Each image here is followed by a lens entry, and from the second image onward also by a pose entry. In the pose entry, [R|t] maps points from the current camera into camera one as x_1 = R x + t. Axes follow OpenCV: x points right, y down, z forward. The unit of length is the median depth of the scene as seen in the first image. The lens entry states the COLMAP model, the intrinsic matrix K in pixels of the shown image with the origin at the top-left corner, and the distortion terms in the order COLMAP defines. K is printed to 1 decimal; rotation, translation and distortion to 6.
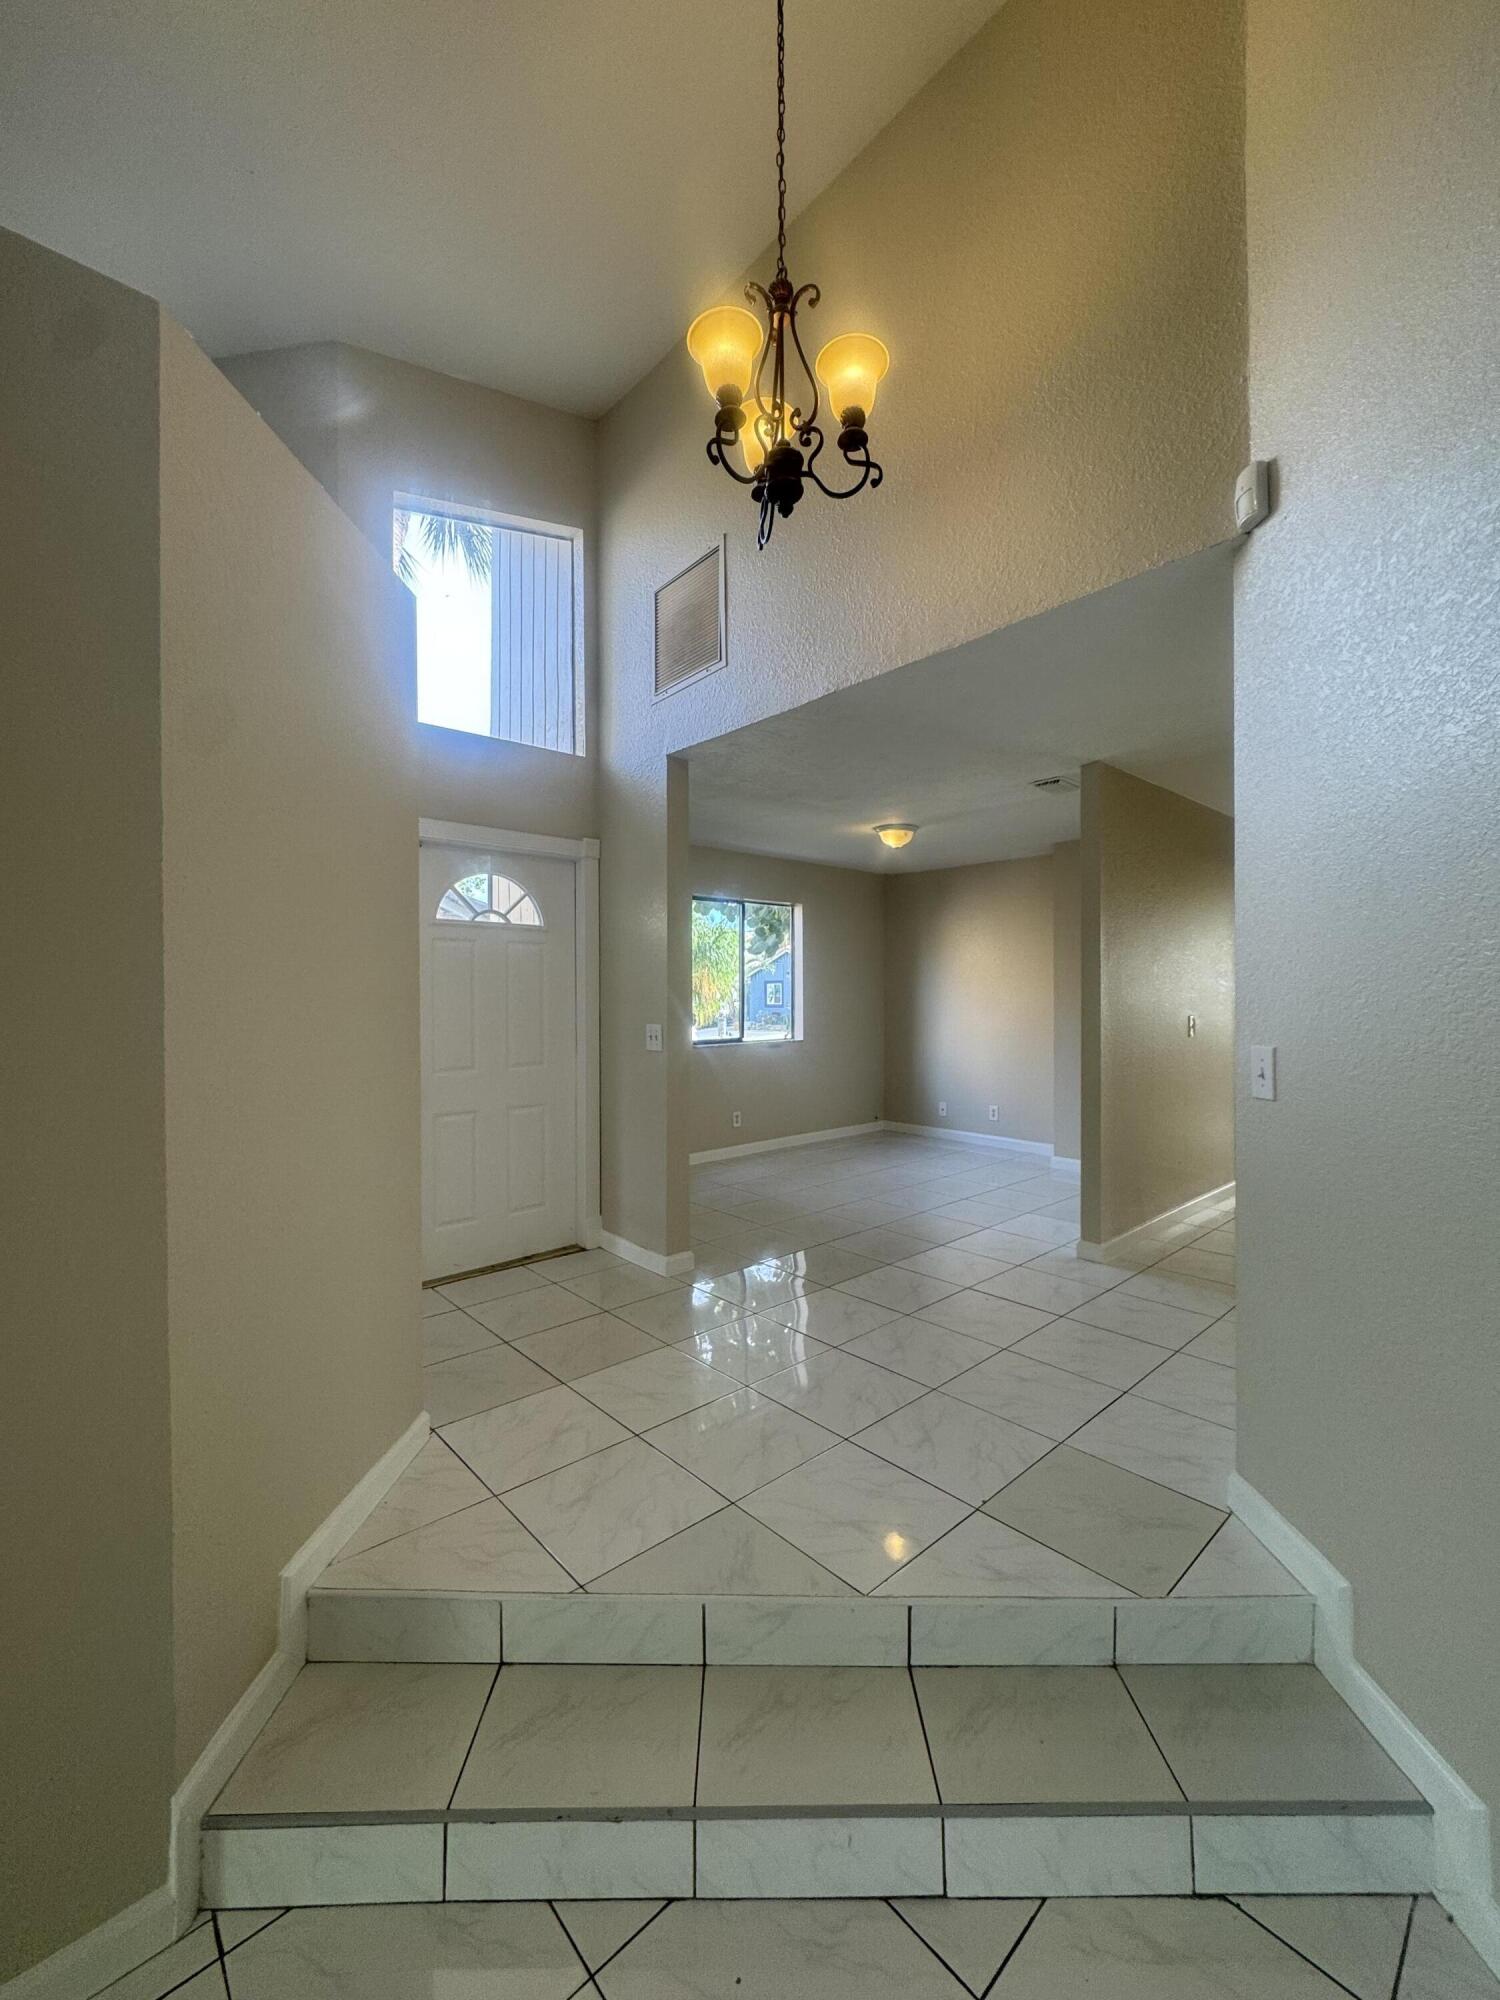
lens RADIAL K [[796.5, 0, 753.2], [0, 796.5, 995.1], [0, 0, 1]] dist [-0.000876, 0.000457]
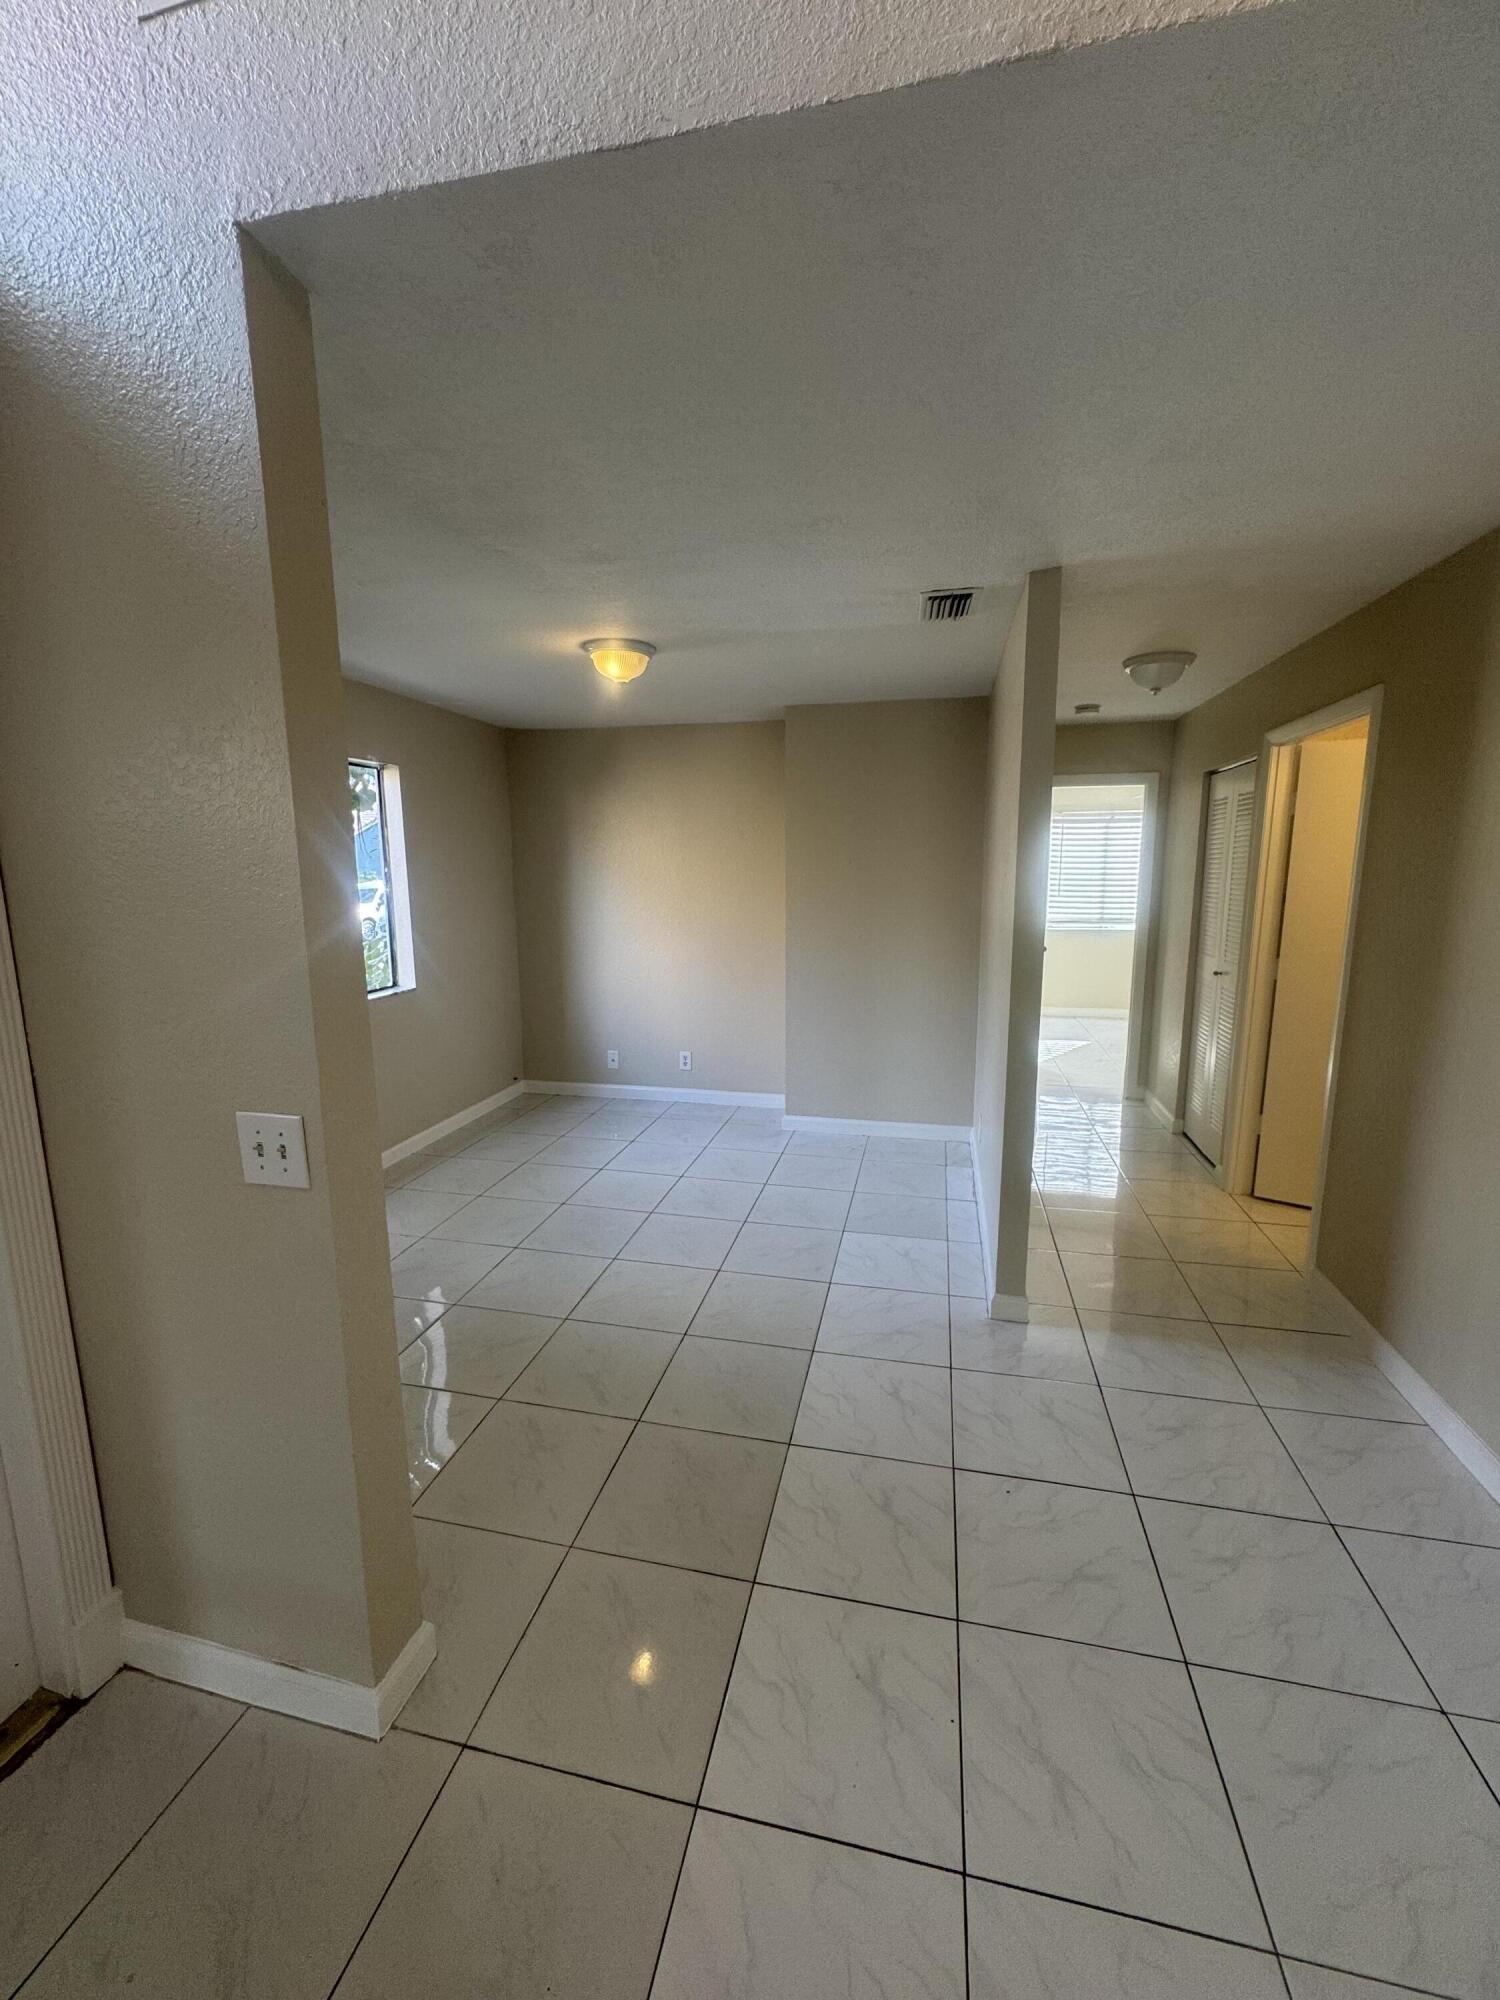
lens RADIAL K [[796.5, 0, 753.3], [0, 796.5, 998.0], [0, 0, 1]] dist [-0.000876, 0.000457]
pose [[0.817084, -0.096692, 0.568352, -0.102765], [0.004209, 0.986809, 0.161832, -0.048132], [-0.576503, -0.129838, 0.806713, 0.433330]]
